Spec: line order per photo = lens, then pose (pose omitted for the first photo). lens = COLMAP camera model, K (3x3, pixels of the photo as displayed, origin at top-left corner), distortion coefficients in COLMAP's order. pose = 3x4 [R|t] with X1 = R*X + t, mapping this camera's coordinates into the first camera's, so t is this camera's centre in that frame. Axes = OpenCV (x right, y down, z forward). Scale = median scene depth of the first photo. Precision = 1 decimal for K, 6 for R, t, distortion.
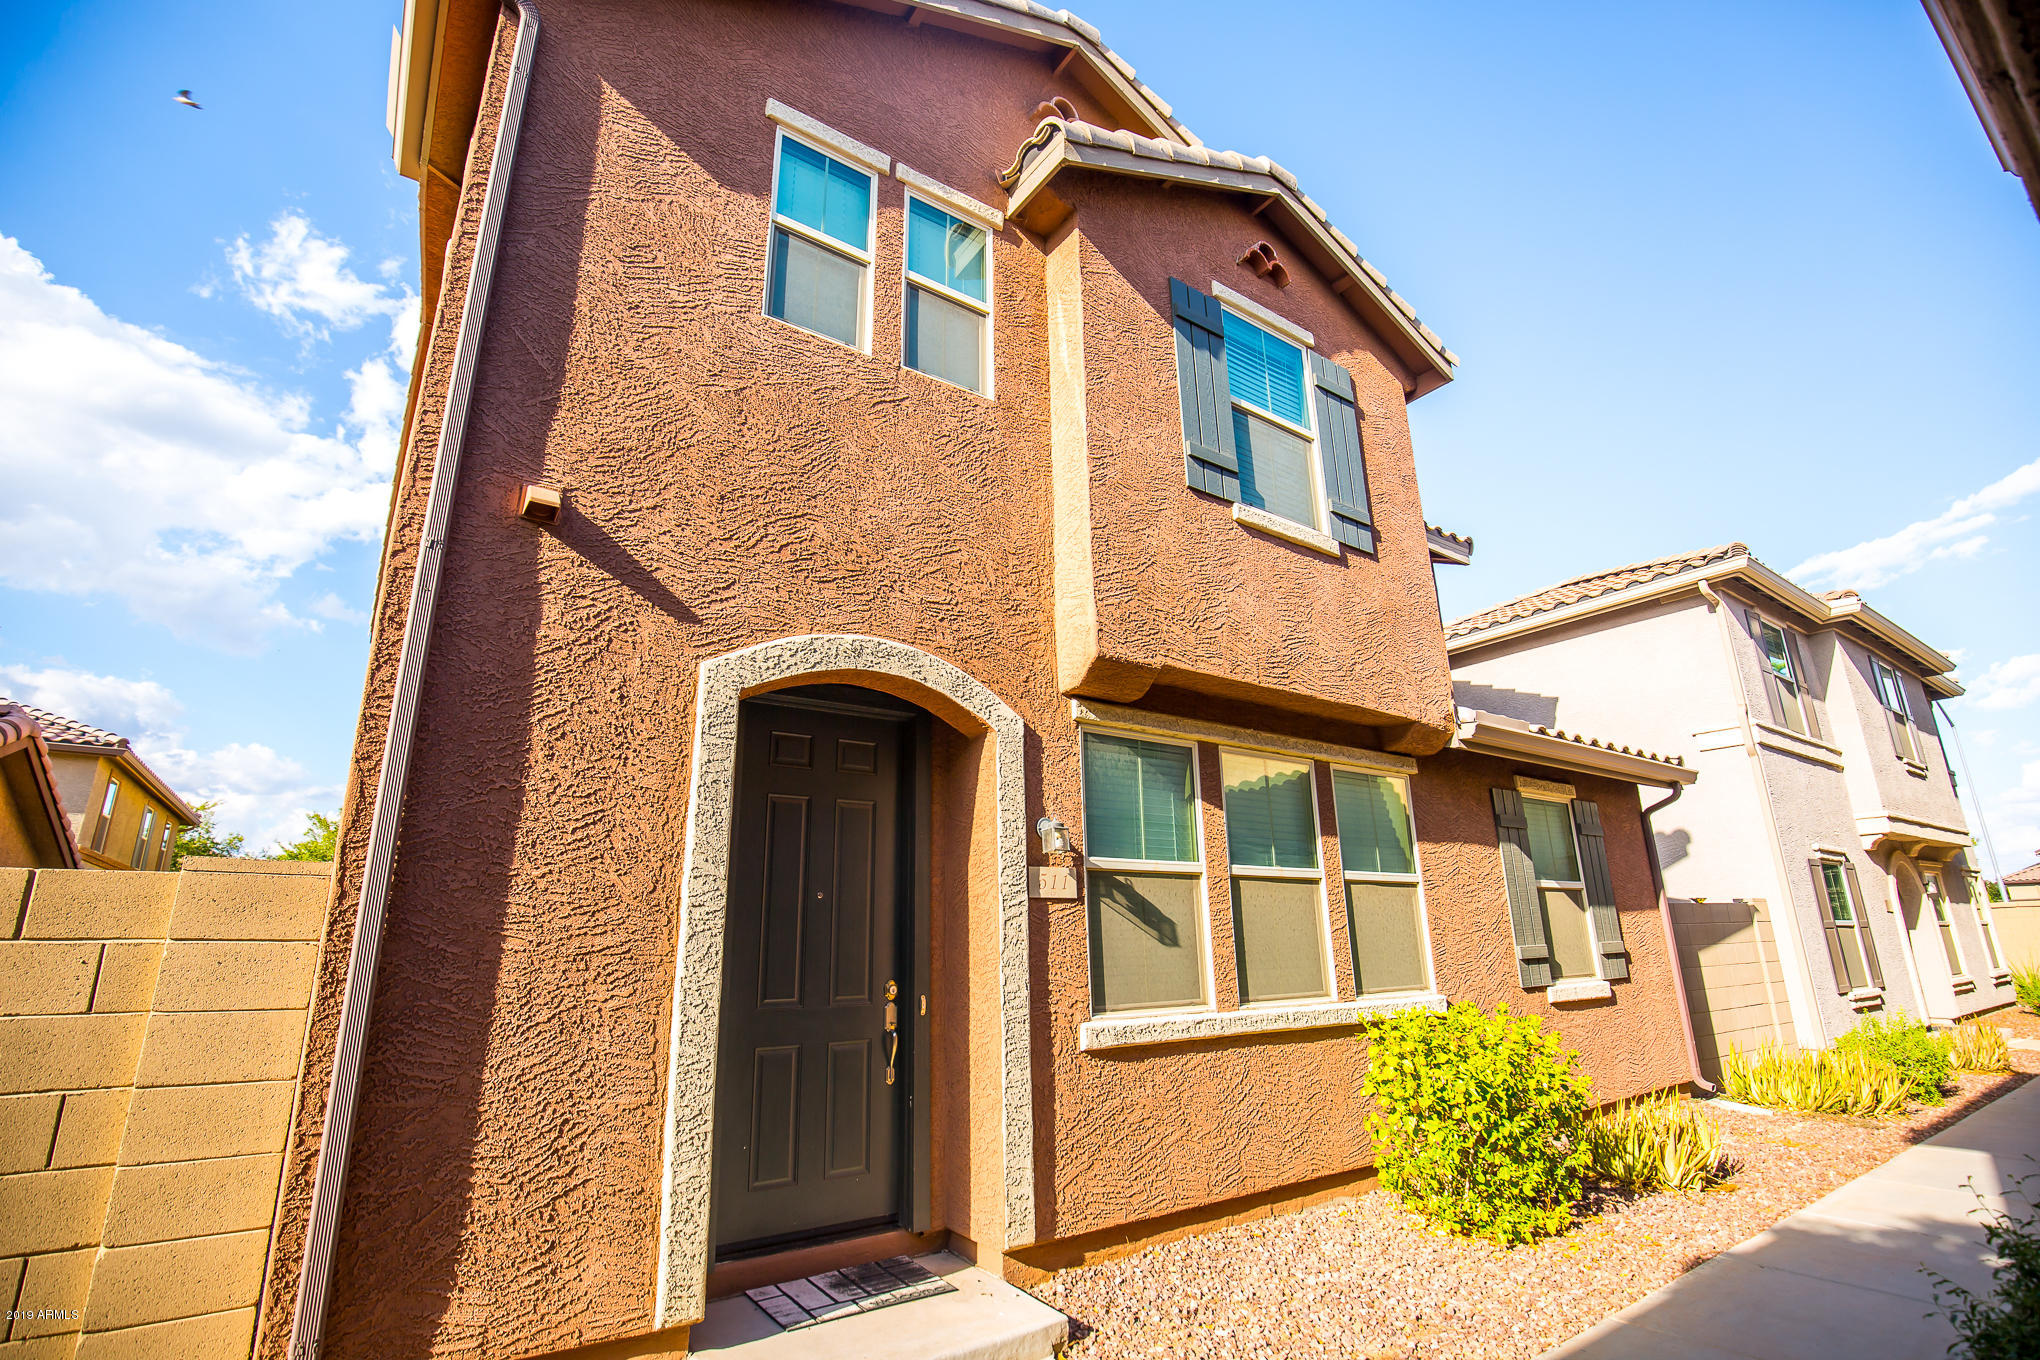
lens RADIAL K [[944.2, 0, 1018.9], [0, 944.2, 673.3], [0, 0, 1]] dist [-0.026600, 0.000511]
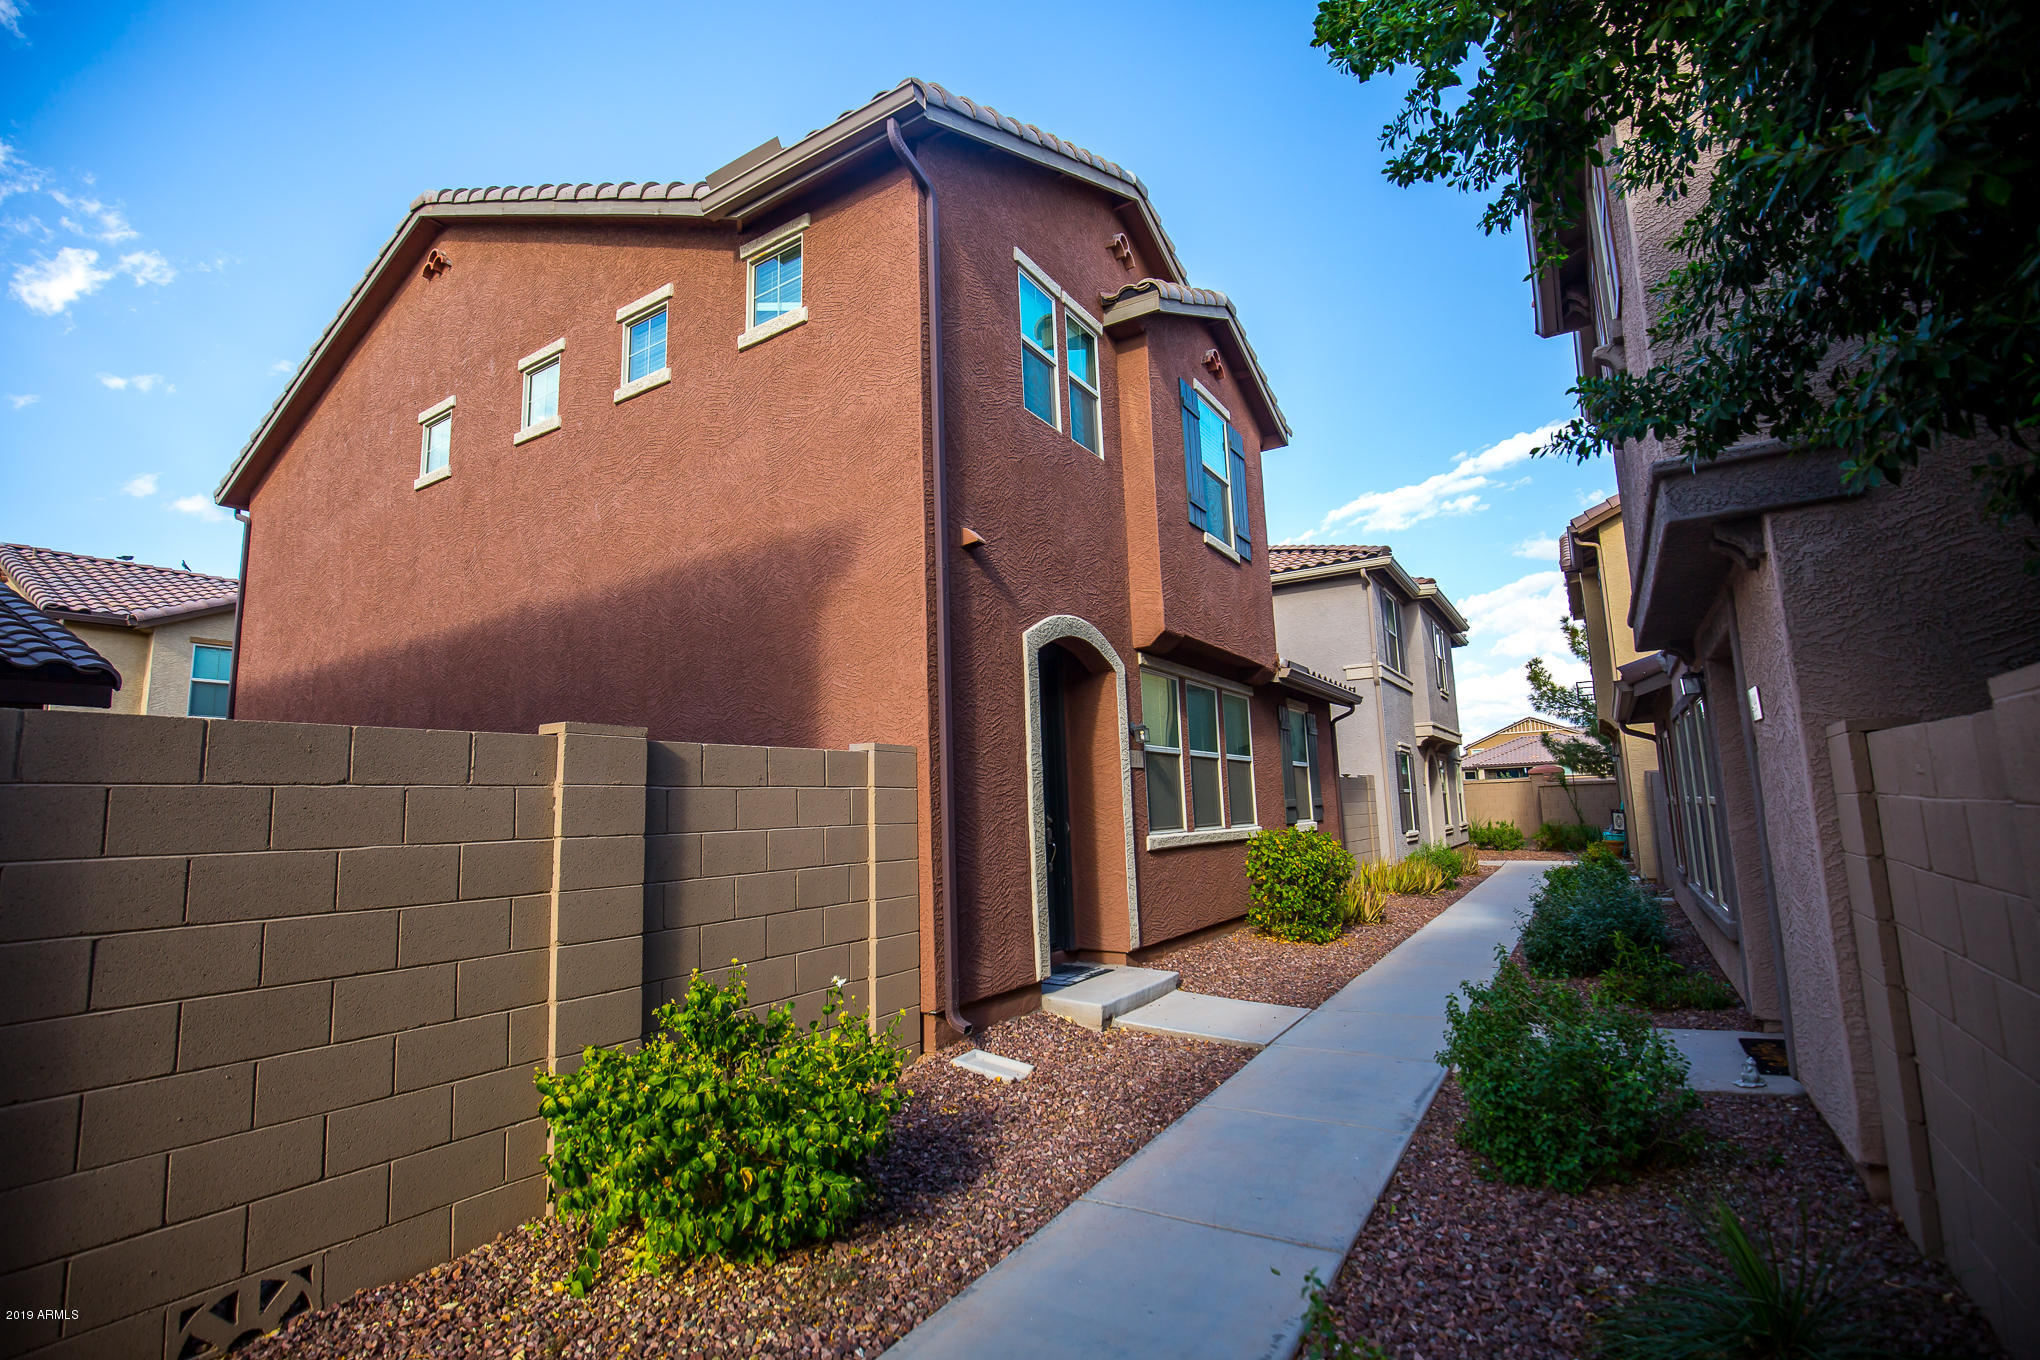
lens RADIAL K [[944.2, 0, 1018.9], [0, 944.2, 673.3], [0, 0, 1]] dist [-0.026600, 0.000511]
pose [[0.922235, 0.046944, 0.383770, -0.627010], [-0.096646, 0.989080, 0.111262, -0.081976], [-0.374356, -0.139700, 0.916701, -0.374195]]
